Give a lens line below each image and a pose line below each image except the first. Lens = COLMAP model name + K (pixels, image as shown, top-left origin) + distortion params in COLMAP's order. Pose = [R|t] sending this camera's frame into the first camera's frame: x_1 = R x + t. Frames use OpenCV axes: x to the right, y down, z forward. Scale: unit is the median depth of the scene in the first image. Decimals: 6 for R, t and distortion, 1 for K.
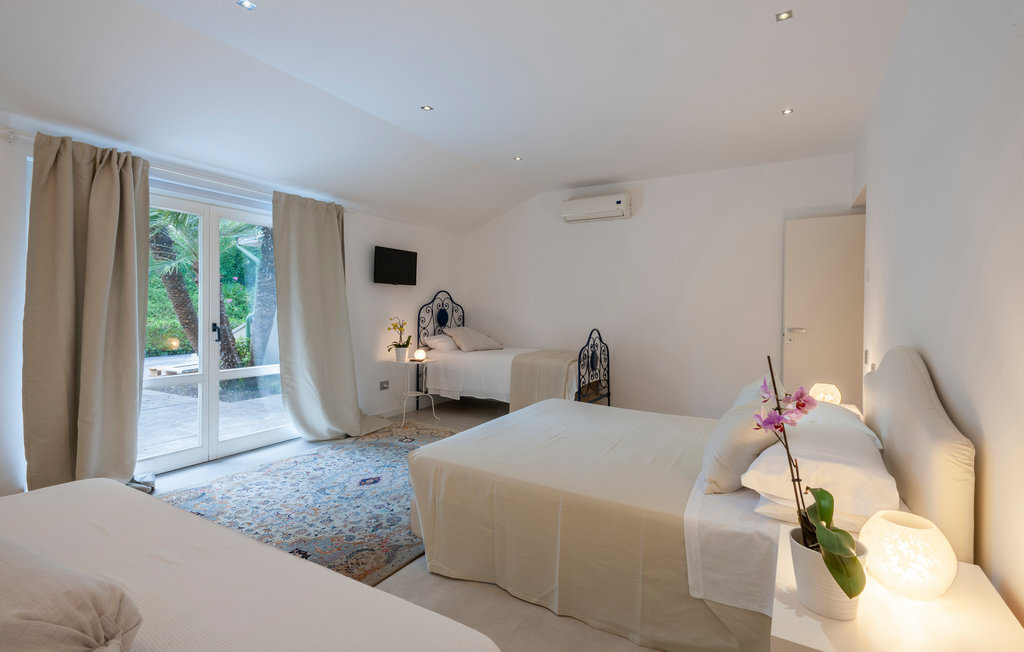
lens RADIAL K [[478.6, 0, 509.3], [0, 478.6, 318.4], [0, 0, 1]] dist [0.006270, 0.000394]
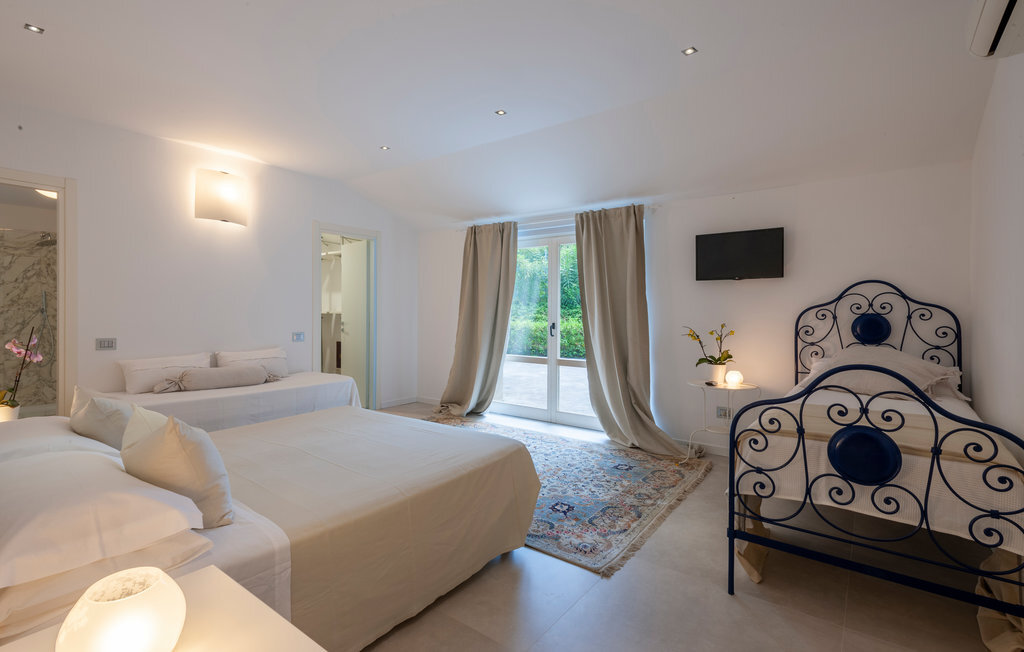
lens RADIAL K [[478.6, 0, 511.4], [0, 478.6, 319.7], [0, 0, 1]] dist [0.006270, 0.000394]
pose [[-0.143743, 0.004332, -0.989606, 0.490346], [-0.030922, 0.999482, 0.008867, -0.004488], [0.989132, 0.031875, -0.143535, 0.695759]]
